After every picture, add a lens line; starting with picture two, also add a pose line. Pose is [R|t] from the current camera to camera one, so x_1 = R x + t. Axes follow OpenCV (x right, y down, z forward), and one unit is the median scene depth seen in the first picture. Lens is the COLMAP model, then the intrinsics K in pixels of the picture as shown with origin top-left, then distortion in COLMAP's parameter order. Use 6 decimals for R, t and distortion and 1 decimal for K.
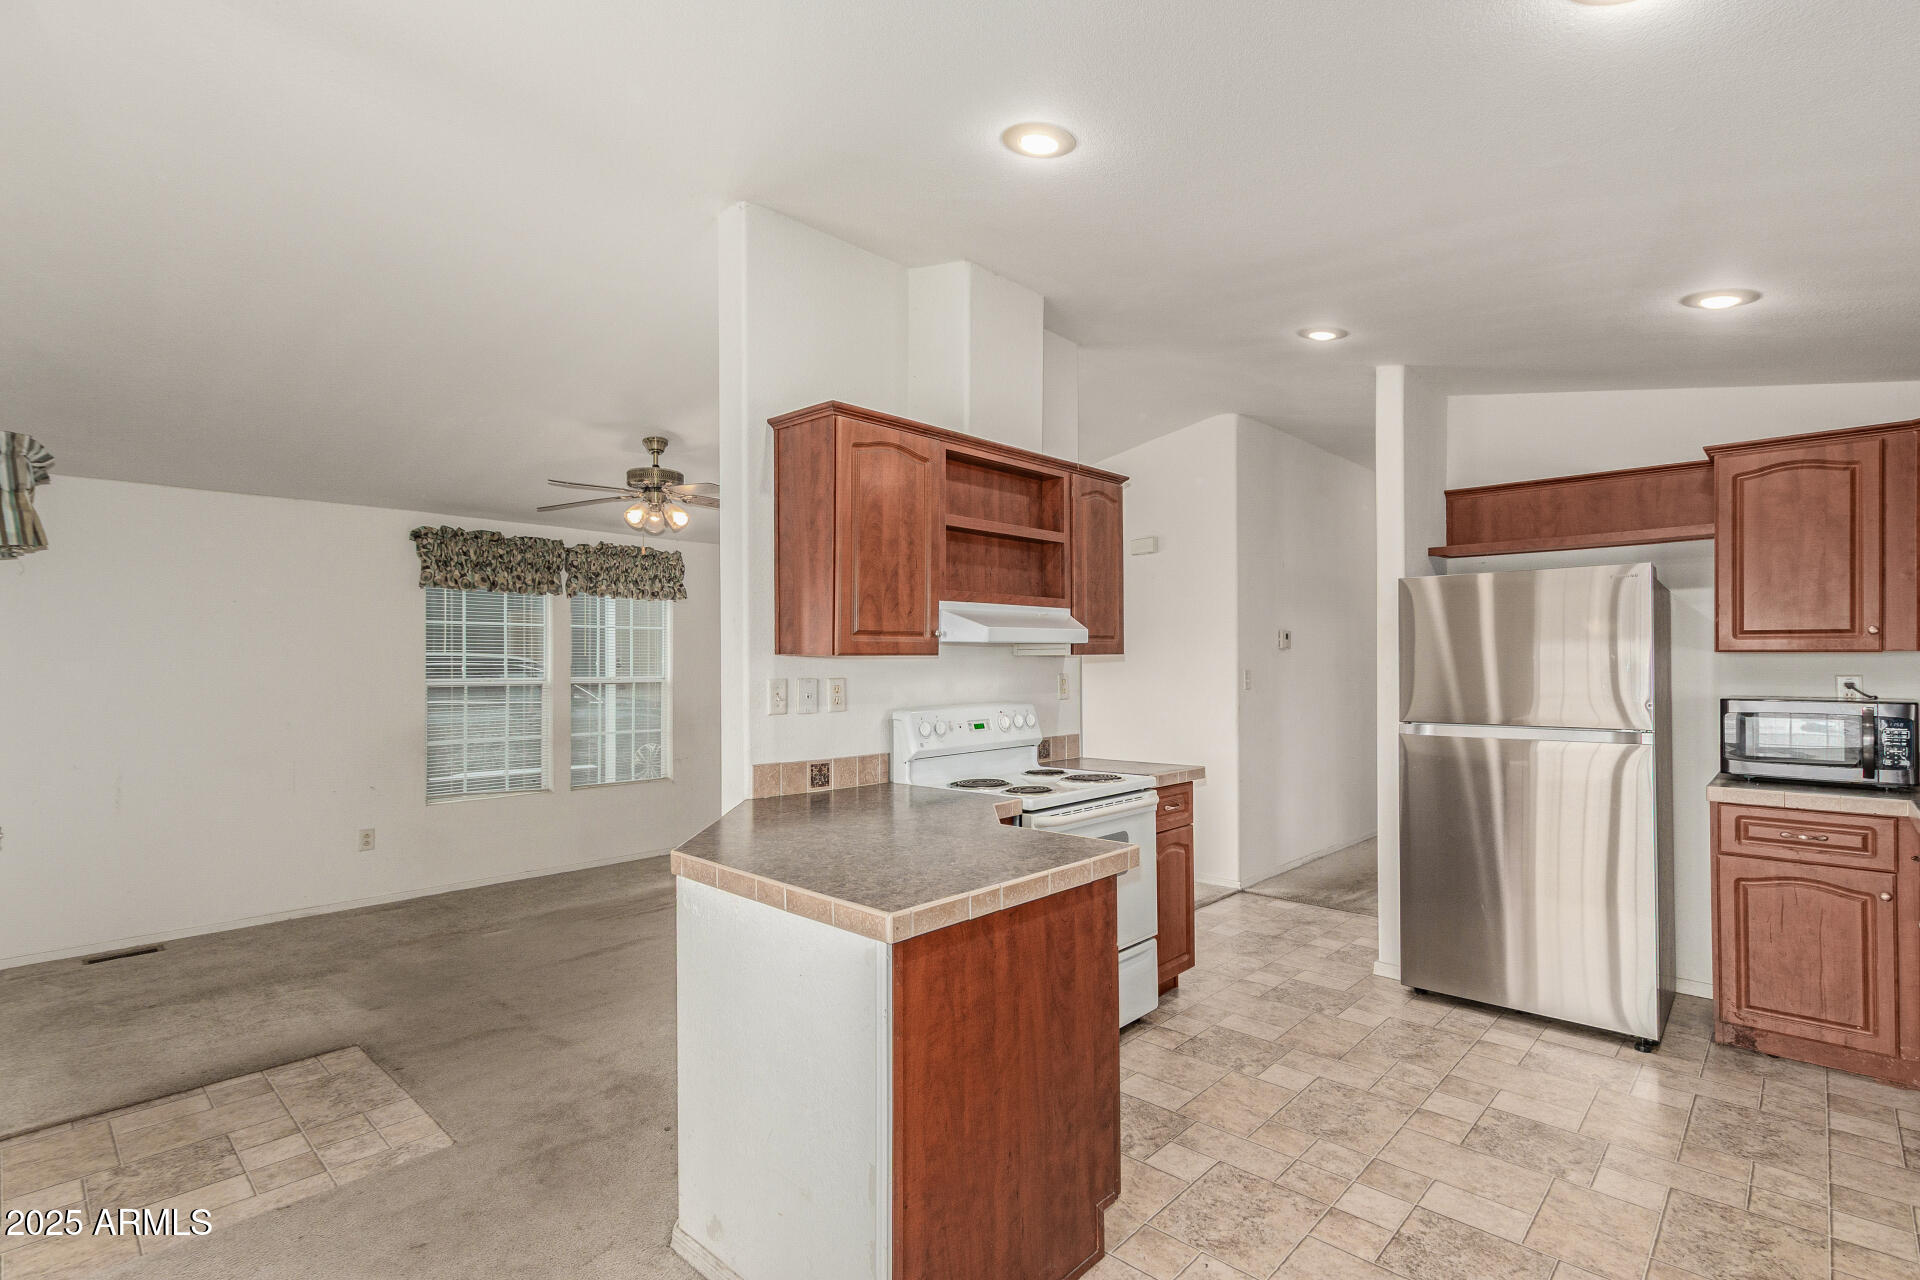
lens RADIAL K [[903.0, 0, 965.1], [0, 903.0, 653.8], [0, 0, 1]] dist [-0.001664, -0.000294]
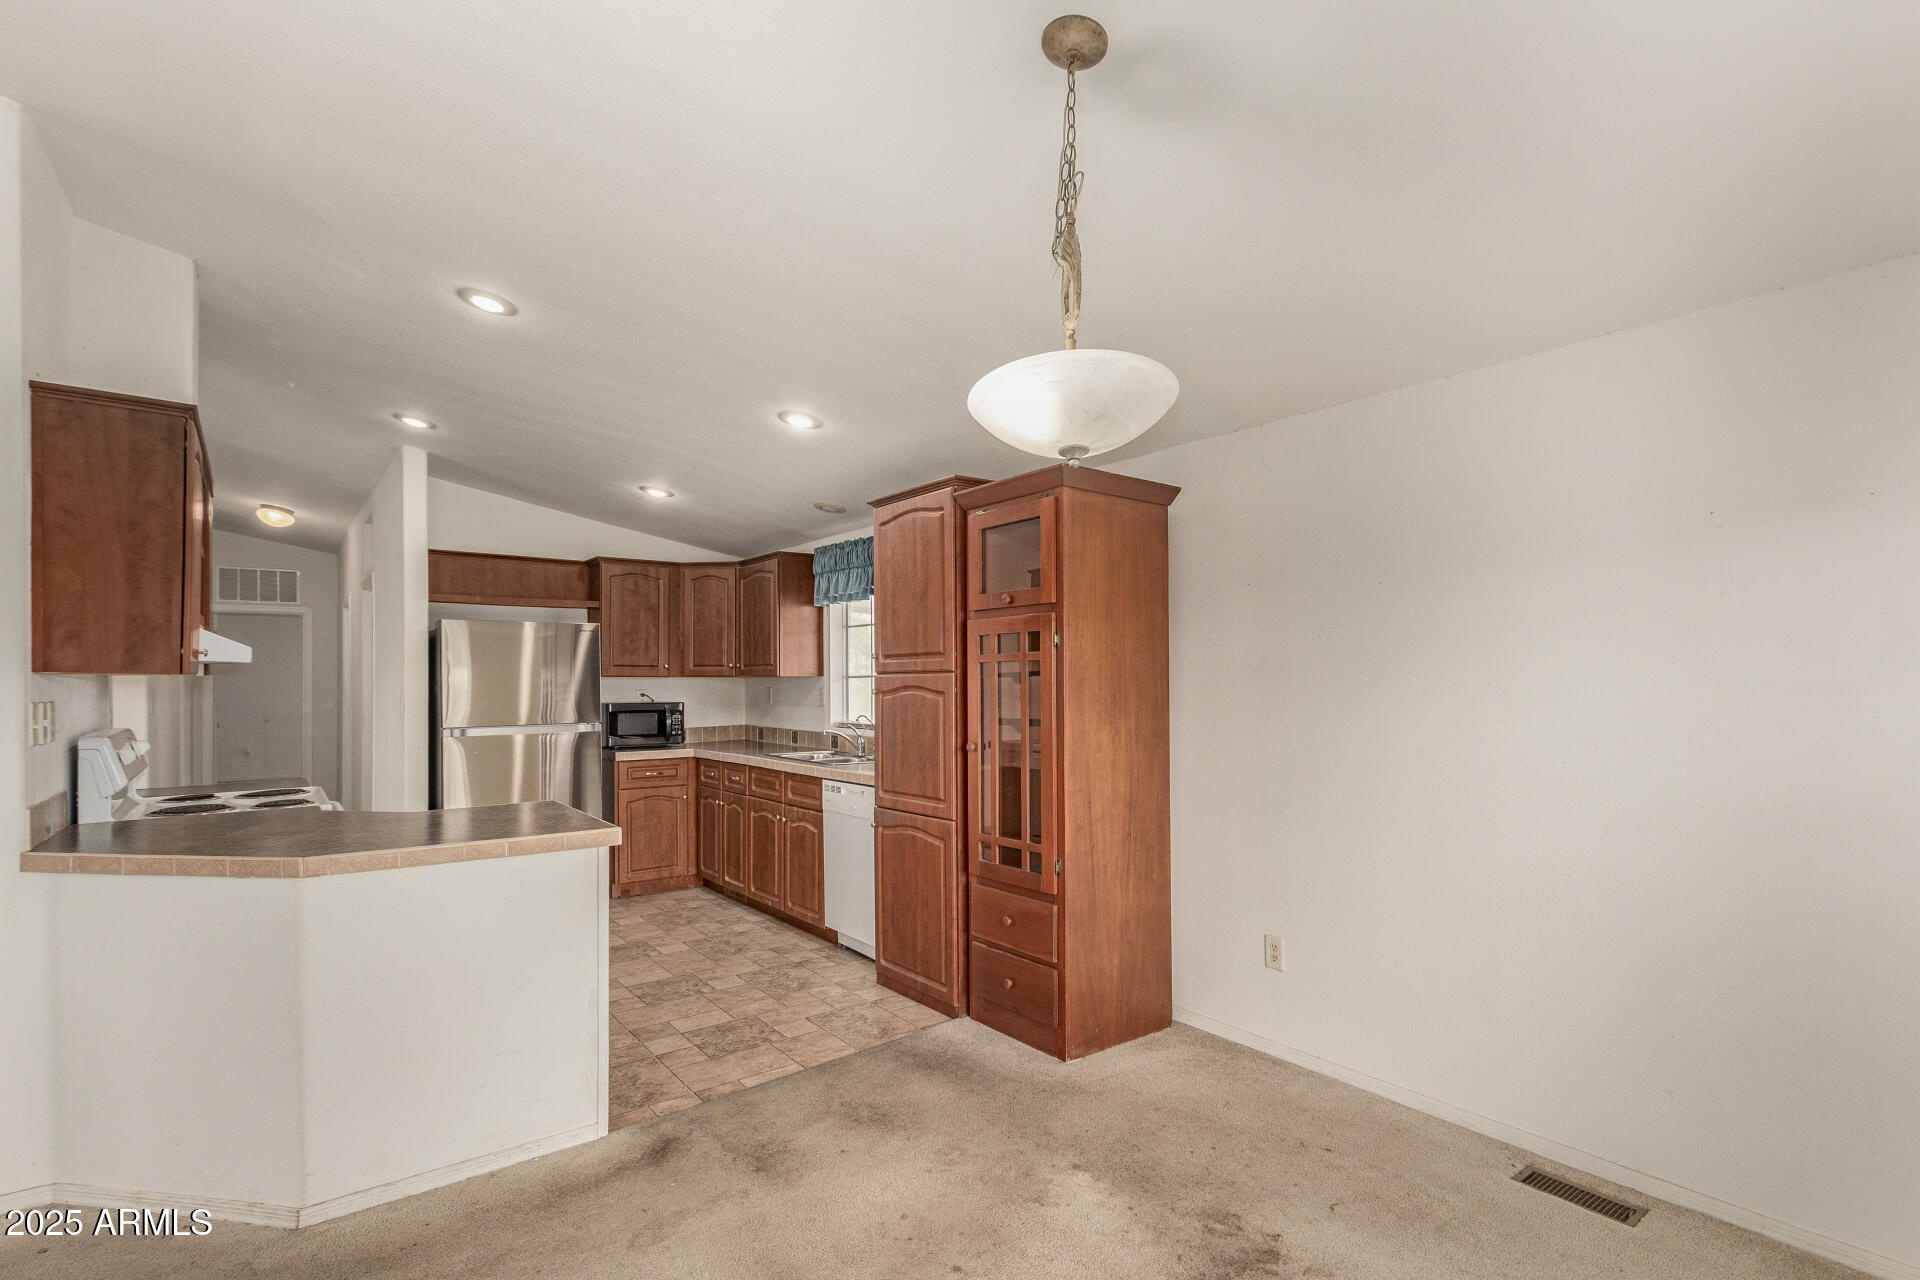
lens RADIAL K [[903.0, 0, 965.1], [0, 903.0, 653.8], [0, 0, 1]] dist [-0.001664, -0.000294]
pose [[0.159245, 0.031377, 0.986740, -0.851638], [-0.005447, 0.999508, -0.030904, 0.005011], [-0.987224, -0.000453, 0.159337, 0.043881]]
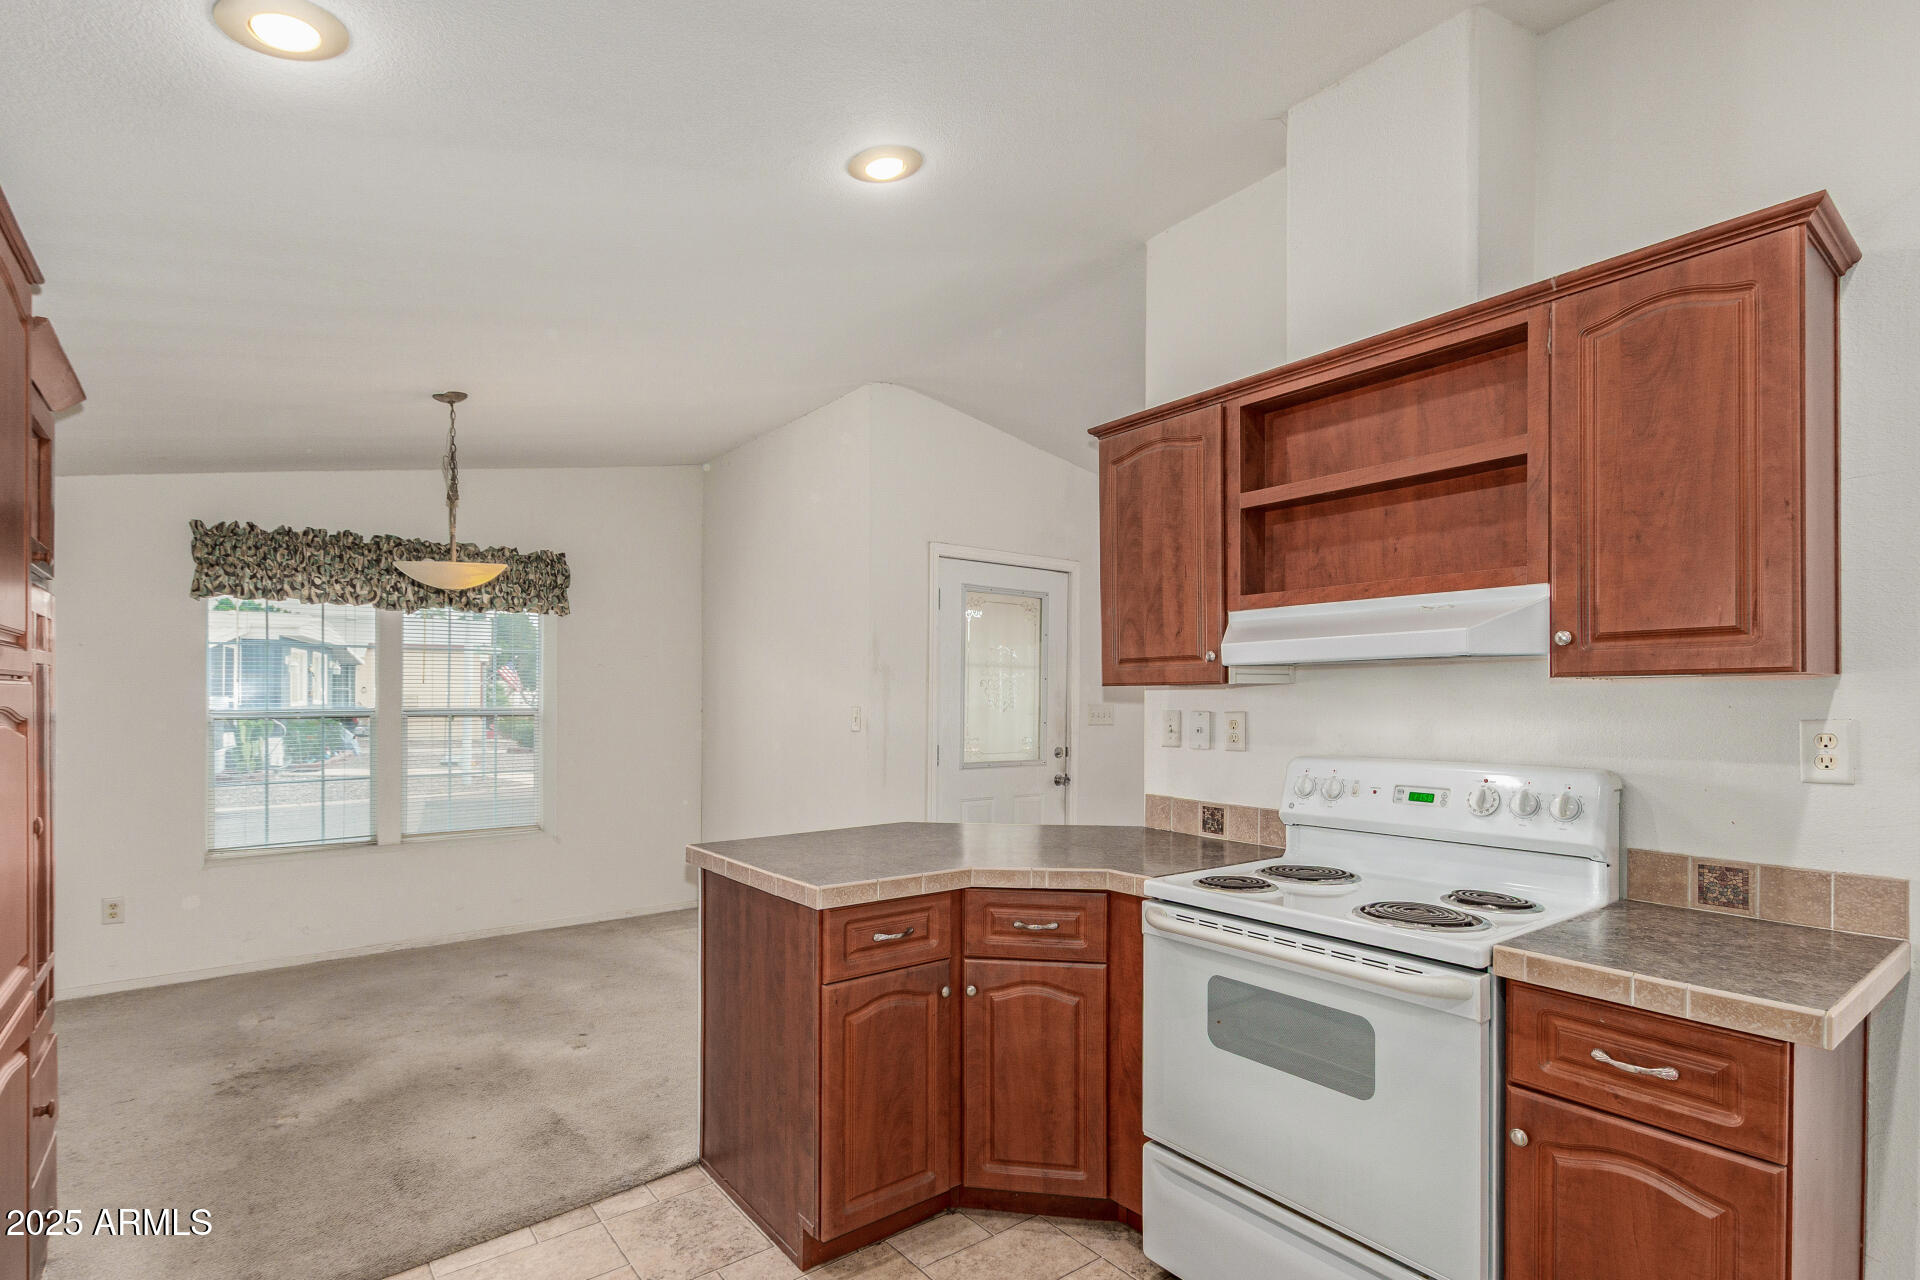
lens RADIAL K [[917.3, 0, 964.9], [0, 917.3, 698.6], [0, 0, 1]] dist [-0.000529, -0.000103]
pose [[-0.153626, 0.004746, -0.988118, 0.774980], [0.010499, 0.999940, 0.003171, 0.009467], [0.988073, -0.009888, -0.153666, 0.904669]]
